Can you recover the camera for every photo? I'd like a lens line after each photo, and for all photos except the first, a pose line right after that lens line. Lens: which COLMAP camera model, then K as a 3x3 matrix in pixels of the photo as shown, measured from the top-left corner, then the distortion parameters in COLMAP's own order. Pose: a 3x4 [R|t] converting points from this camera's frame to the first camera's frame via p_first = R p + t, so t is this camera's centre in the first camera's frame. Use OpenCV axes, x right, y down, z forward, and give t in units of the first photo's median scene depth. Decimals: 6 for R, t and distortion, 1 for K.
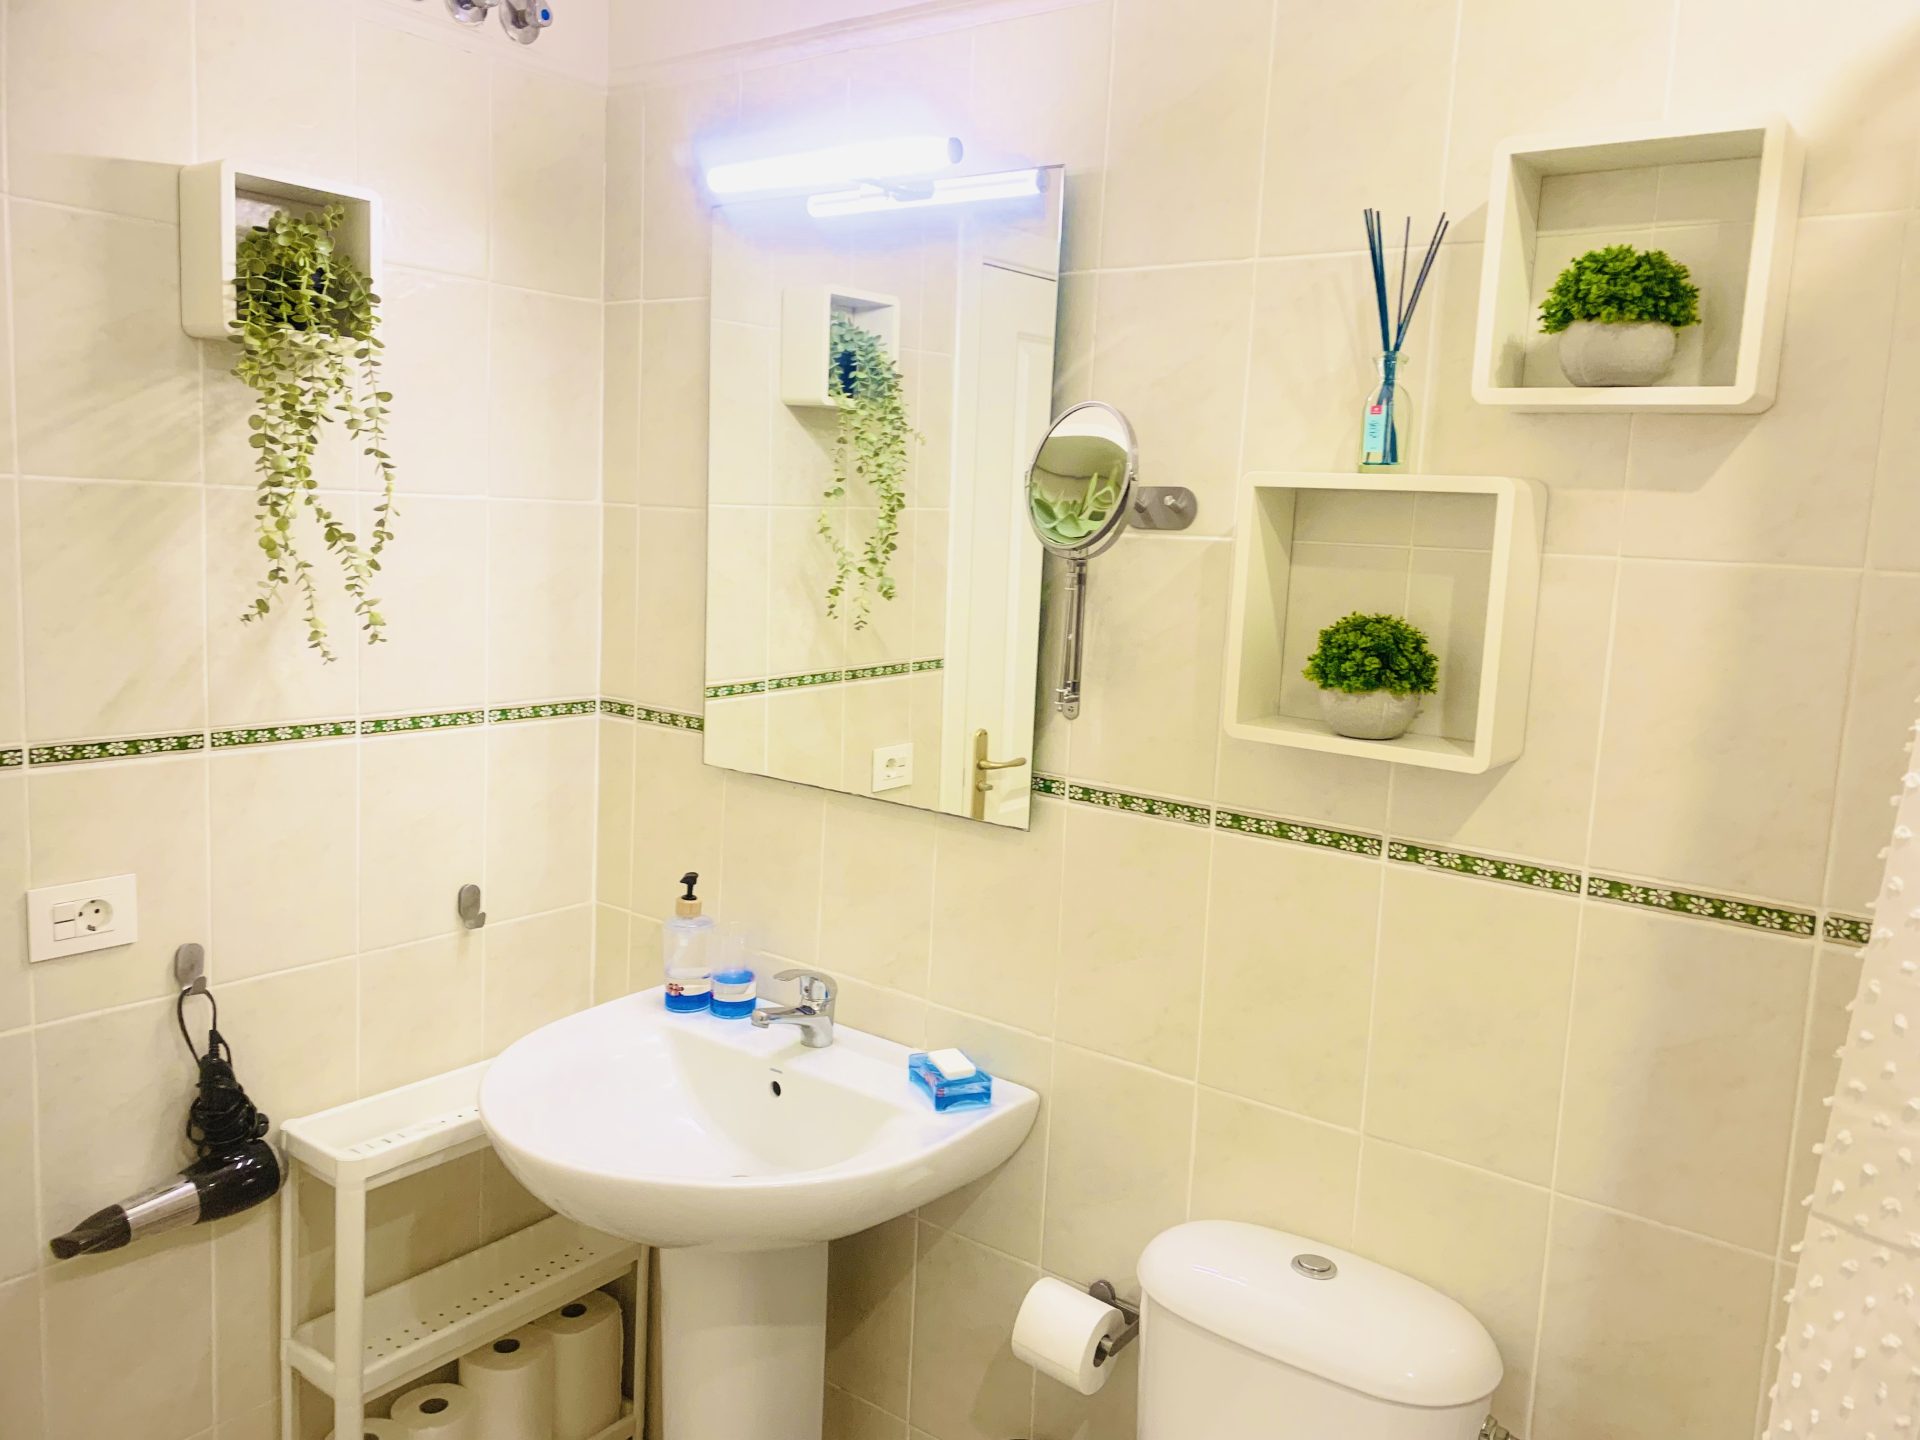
lens RADIAL K [[1482.0, 0, 963.4], [0, 1482.0, 694.4], [0, 0, 1]] dist [0.011403, 0.006721]
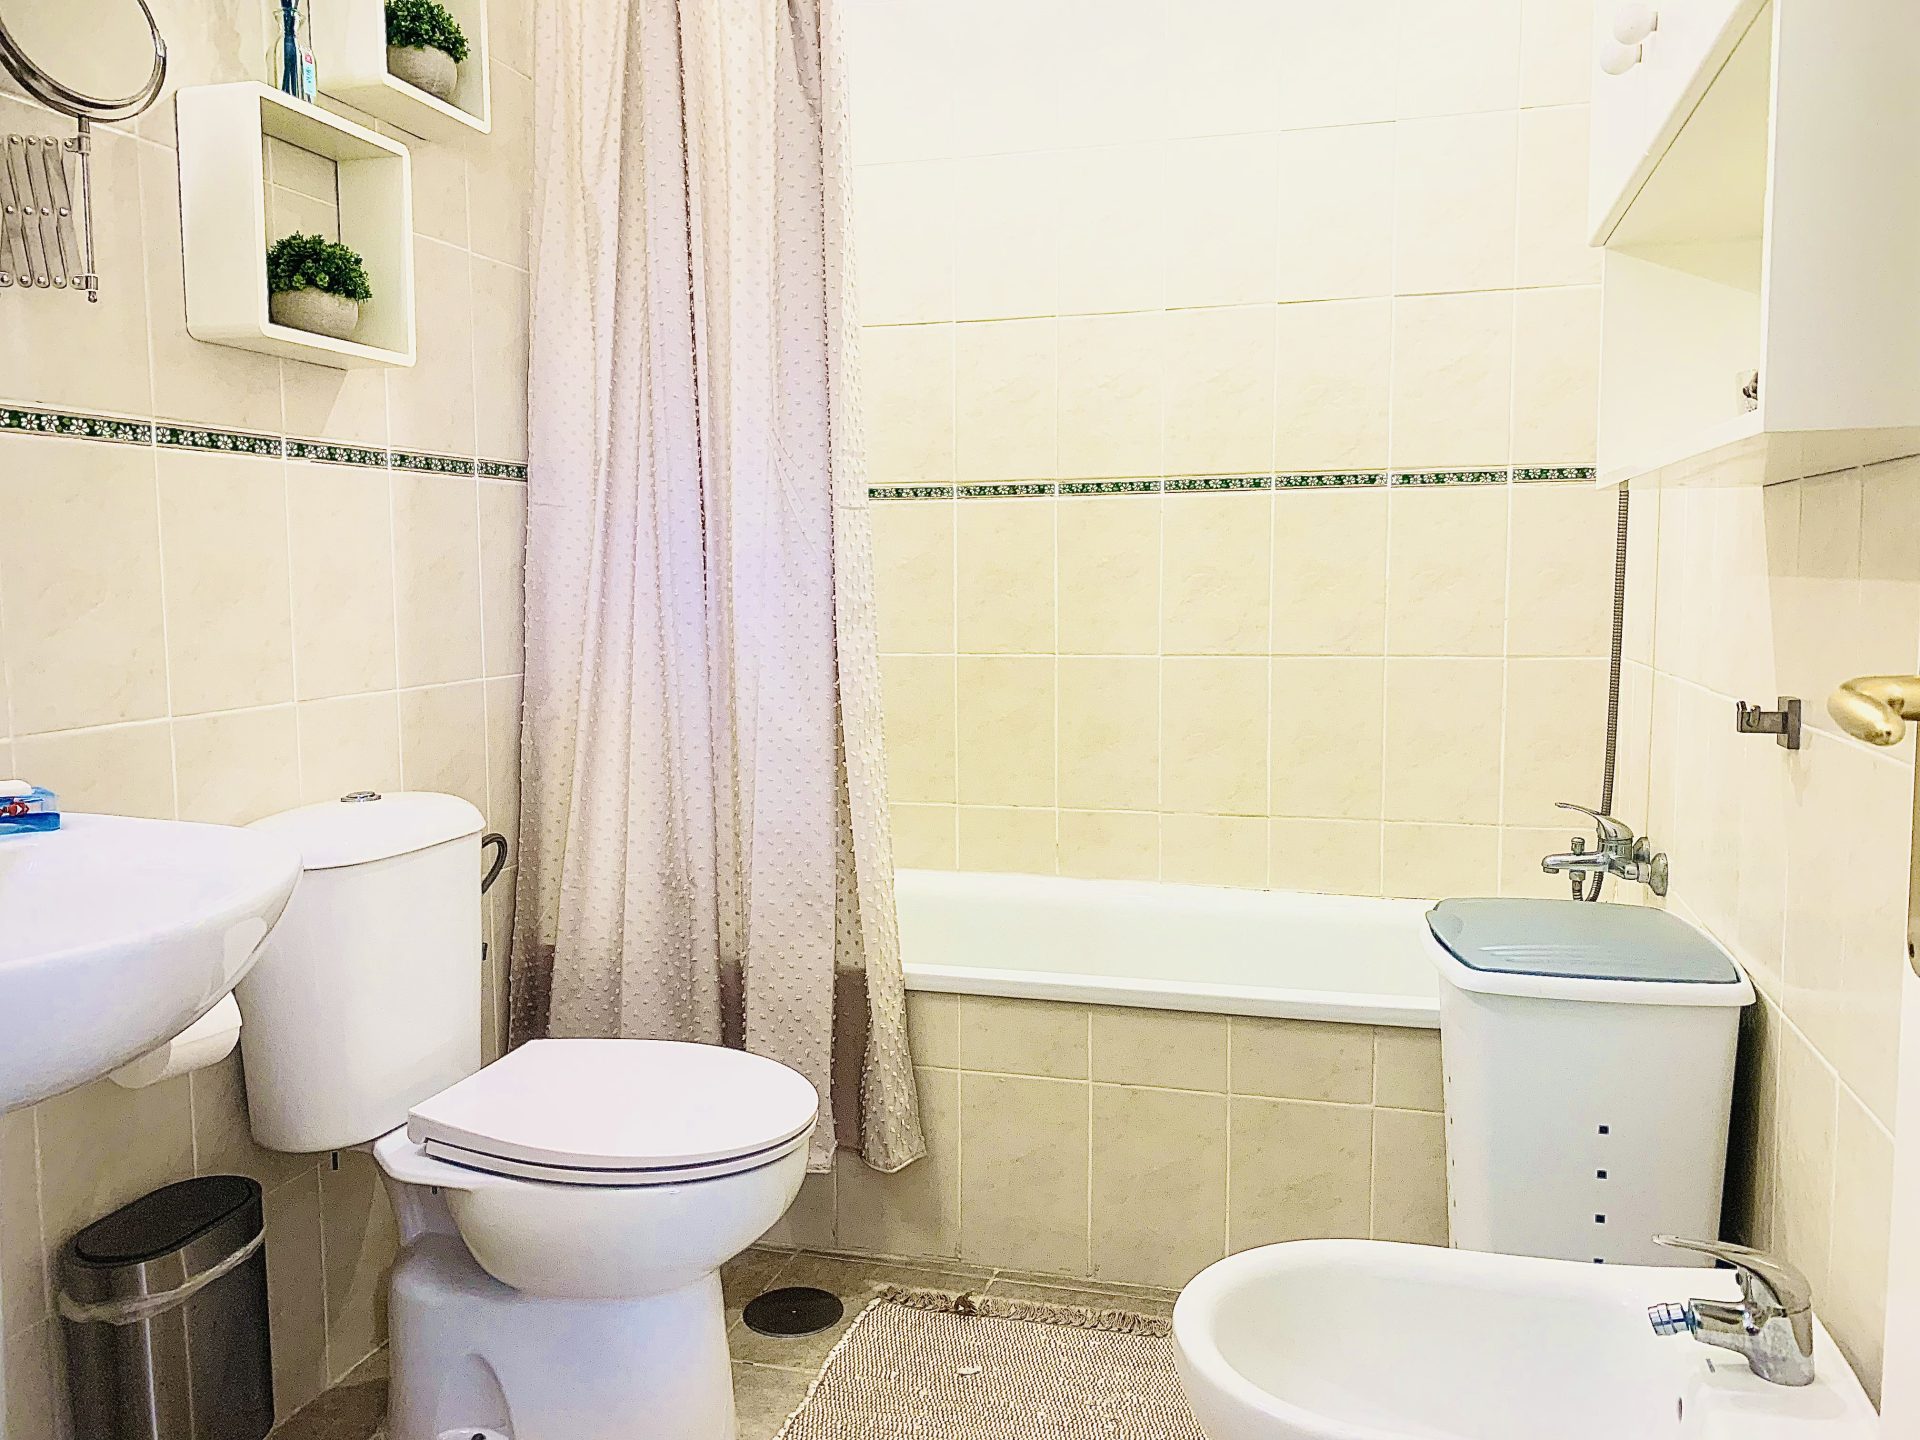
lens RADIAL K [[1469.0, 0, 960.0], [0, 1469.0, 720.0], [0, 0, 1]] dist [0.043382, -0.056048]
pose [[-0.366324, -0.123683, 0.922230, -0.851047], [0.137196, 0.973114, 0.185004, 0.144753], [-0.920317, 0.194298, -0.339506, 0.813152]]
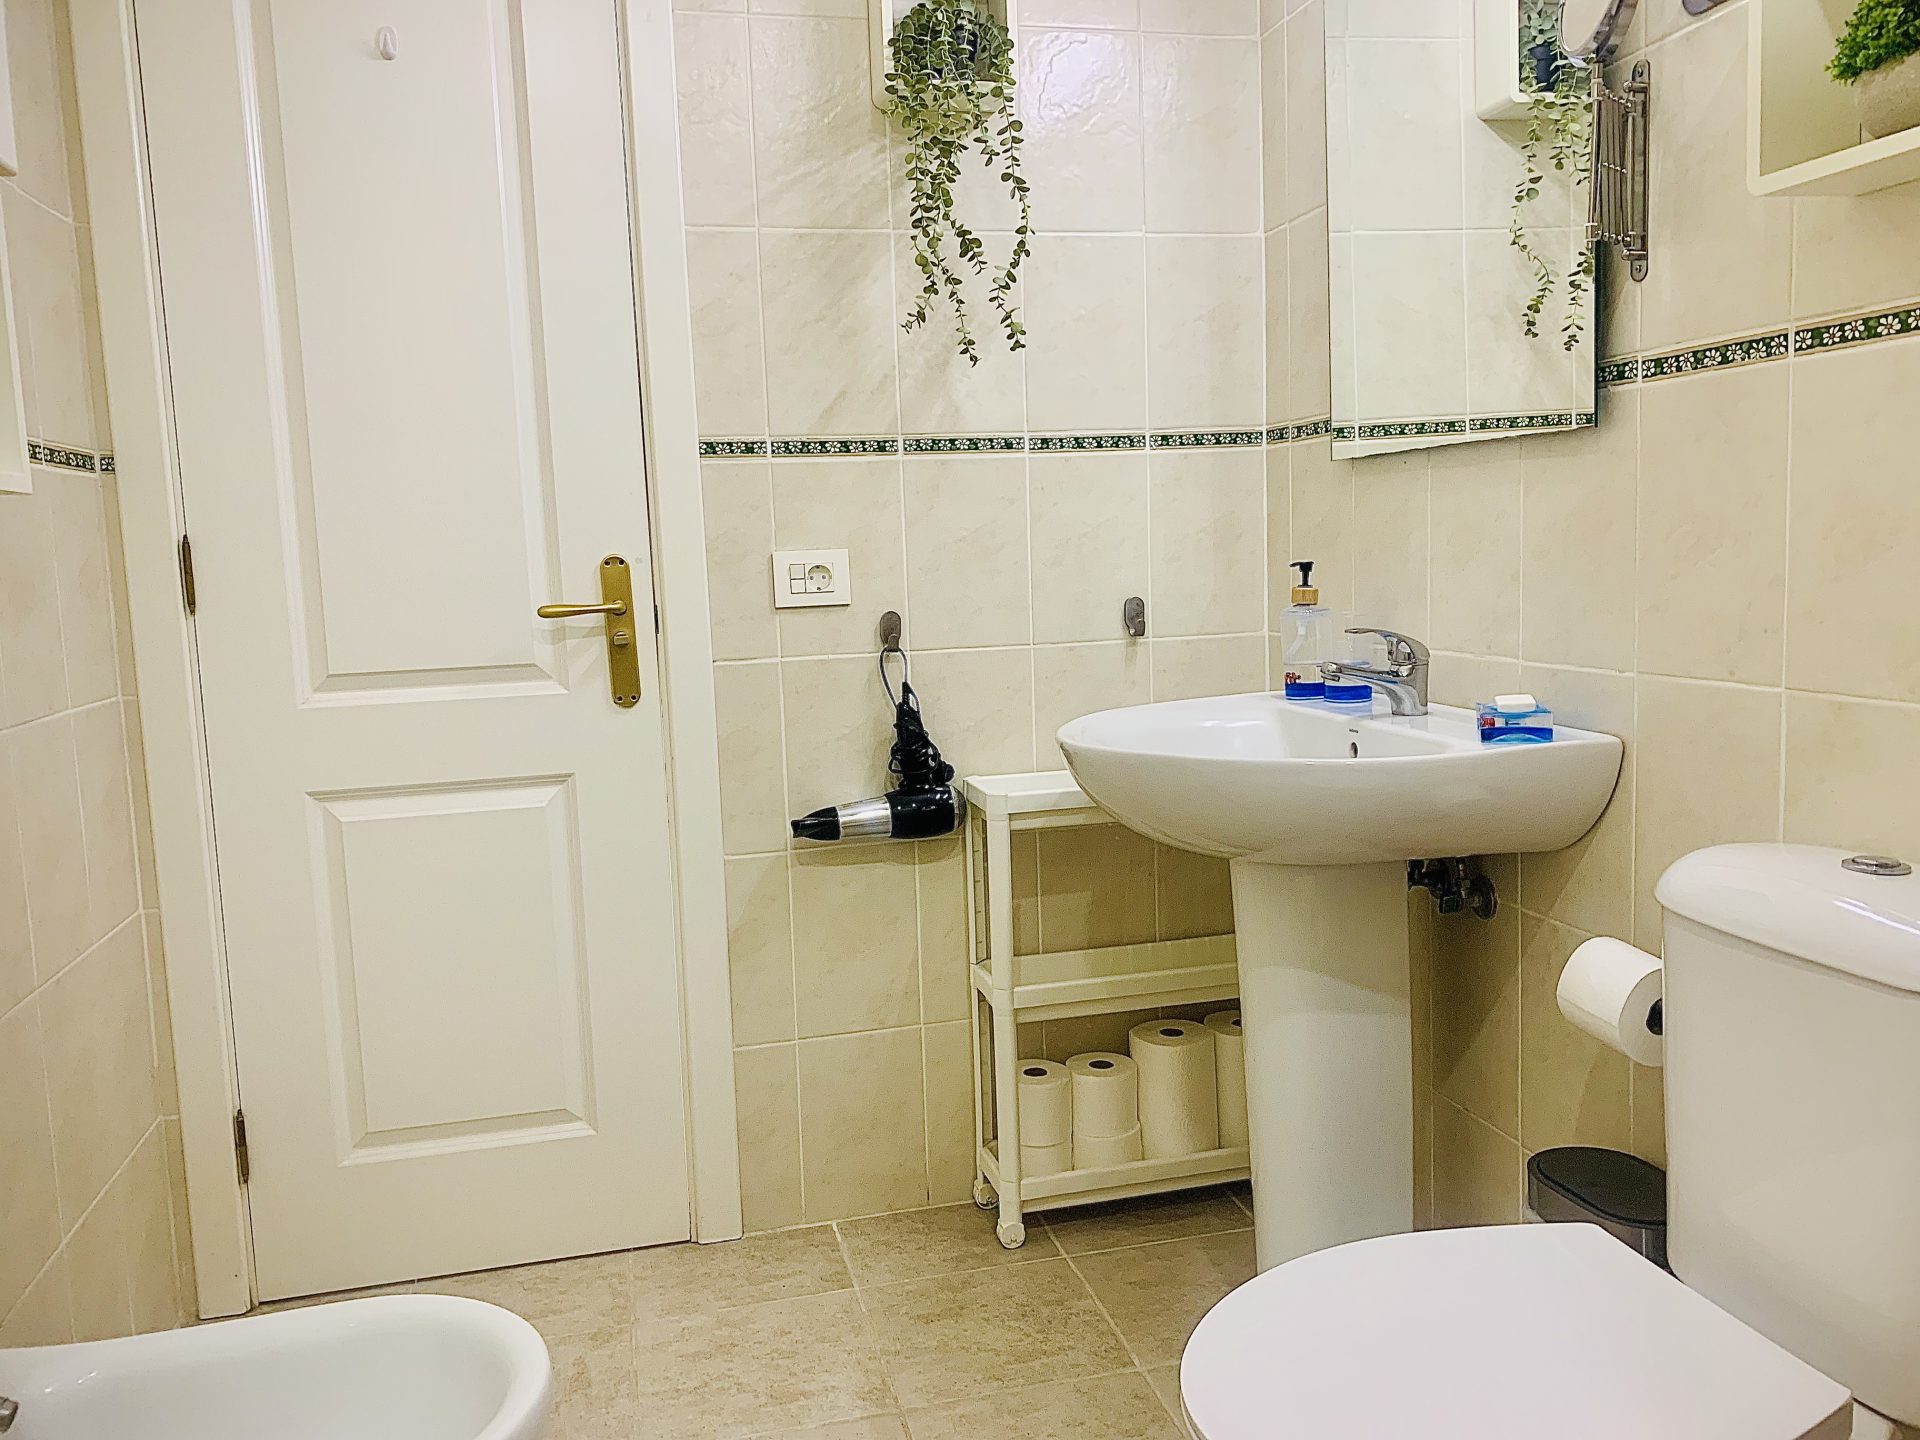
lens RADIAL K [[1469.0, 0, 960.0], [0, 1469.0, 720.0], [0, 0, 1]] dist [0.043382, -0.056048]
pose [[0.770401, -0.003736, -0.637548, 0.305017], [-0.006910, 0.999875, -0.014209, 0.276440], [0.637522, 0.015352, 0.770279, 0.099443]]
